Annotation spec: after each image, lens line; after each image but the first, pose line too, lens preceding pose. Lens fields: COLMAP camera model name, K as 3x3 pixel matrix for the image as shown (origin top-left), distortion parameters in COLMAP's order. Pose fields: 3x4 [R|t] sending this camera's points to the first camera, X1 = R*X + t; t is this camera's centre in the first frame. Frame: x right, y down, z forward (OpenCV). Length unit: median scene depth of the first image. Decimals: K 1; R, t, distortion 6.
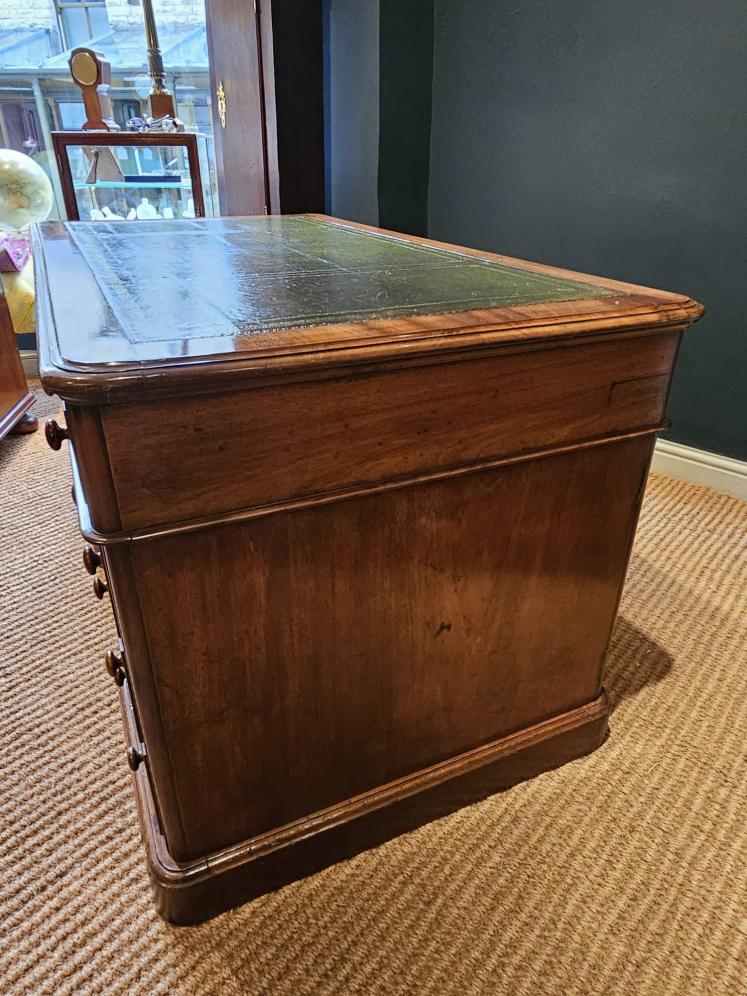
lens RADIAL K [[655.7, 0, 369.0], [0, 655.7, 496.1], [0, 0, 1]] dist [-0.001160, -0.001690]
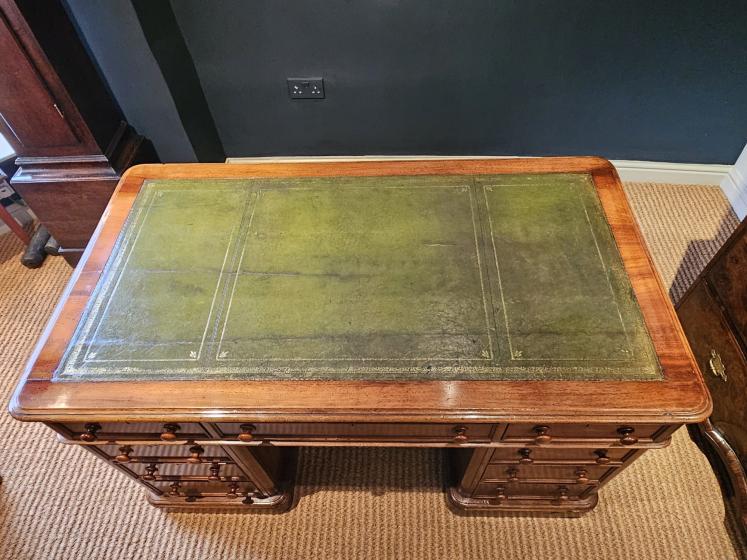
lens RADIAL K [[491.7, 0, 375.7], [0, 491.7, 286.0], [0, 0, 1]] dist [-0.001160, -0.001690]
pose [[0.763407, -0.538244, 0.357076, -0.437678], [0.340666, 0.805194, 0.485397, -0.908403], [-0.548777, -0.248911, 0.798052, 0.147222]]
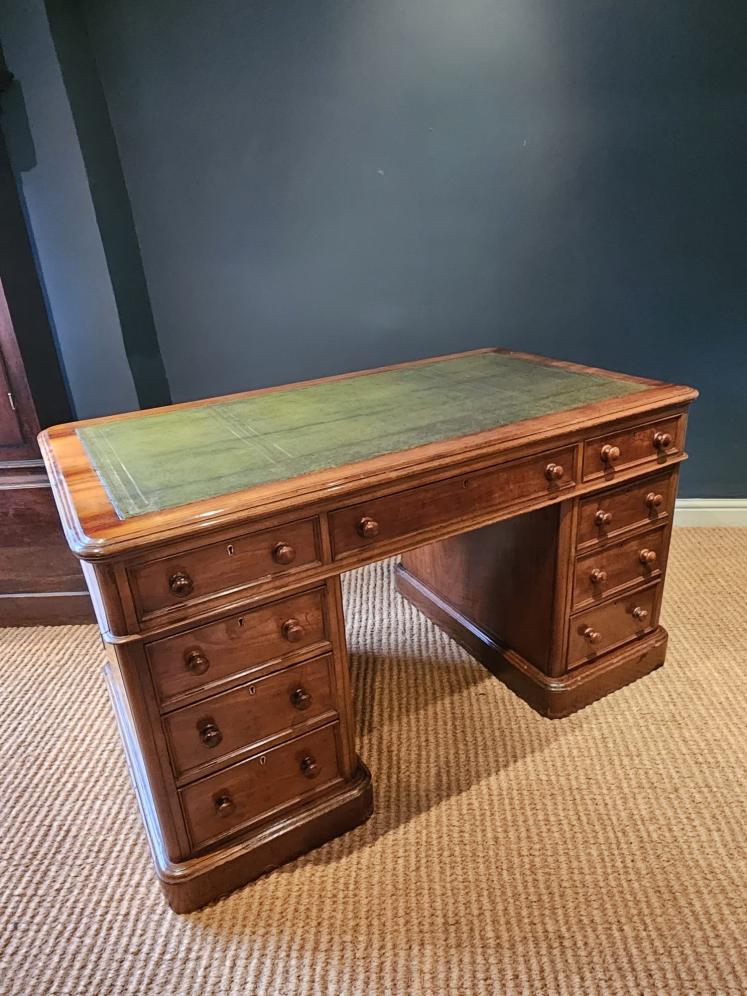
lens RADIAL K [[655.7, 0, 374.8], [0, 655.7, 491.3], [0, 0, 1]] dist [-0.001160, -0.001690]
pose [[0.325317, -0.388468, 0.862126, -1.416047], [0.493386, 0.847508, 0.195705, -0.533956], [-0.806684, 0.361695, 0.467374, 0.456112]]
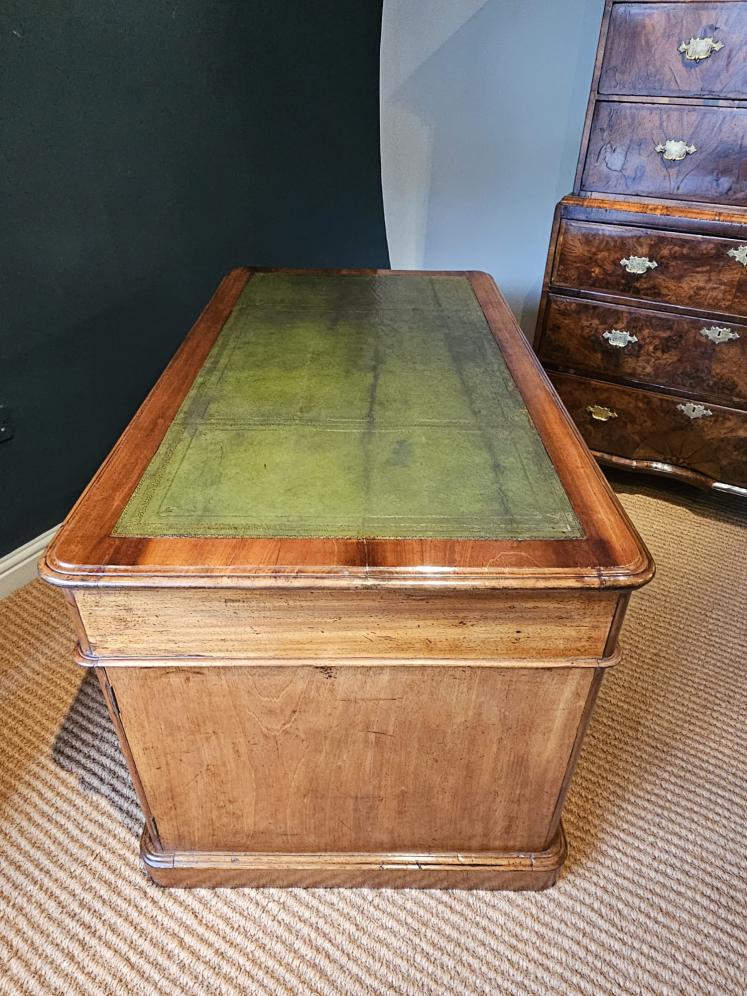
lens RADIAL K [[655.7, 0, 380.1], [0, 655.7, 491.6], [0, 0, 1]] dist [-0.001160, -0.001690]
pose [[-0.670047, -0.427067, 0.607166, -0.999895], [0.325335, 0.566245, 0.757313, -1.258453], [-0.667228, 0.704968, -0.240471, 1.600941]]
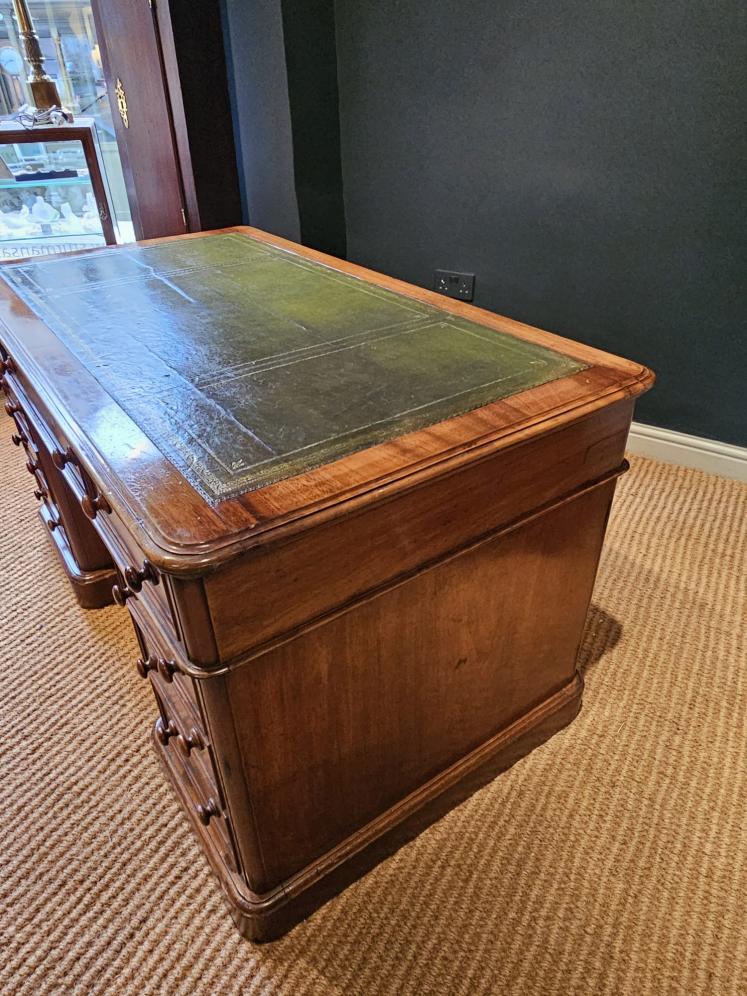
lens RADIAL K [[655.7, 0, 370.7], [0, 655.7, 497.2], [0, 0, 1]] dist [-0.001160, -0.001690]
pose [[0.983183, -0.120813, 0.136949, -0.146904], [0.106736, 0.988635, 0.105867, -0.201178], [-0.148183, -0.089469, 0.984905, -0.088910]]
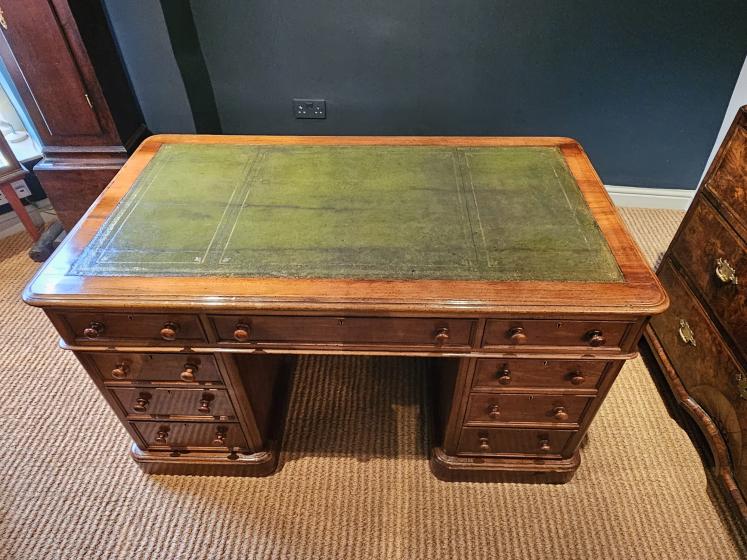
lens RADIAL K [[491.7, 0, 376.7], [0, 491.7, 285.0], [0, 0, 1]] dist [-0.001160, -0.001690]
pose [[0.769347, -0.447356, 0.456047, -0.662850], [0.310566, 0.885752, 0.344952, -0.633011], [-0.558261, -0.123755, 0.820384, -0.013356]]
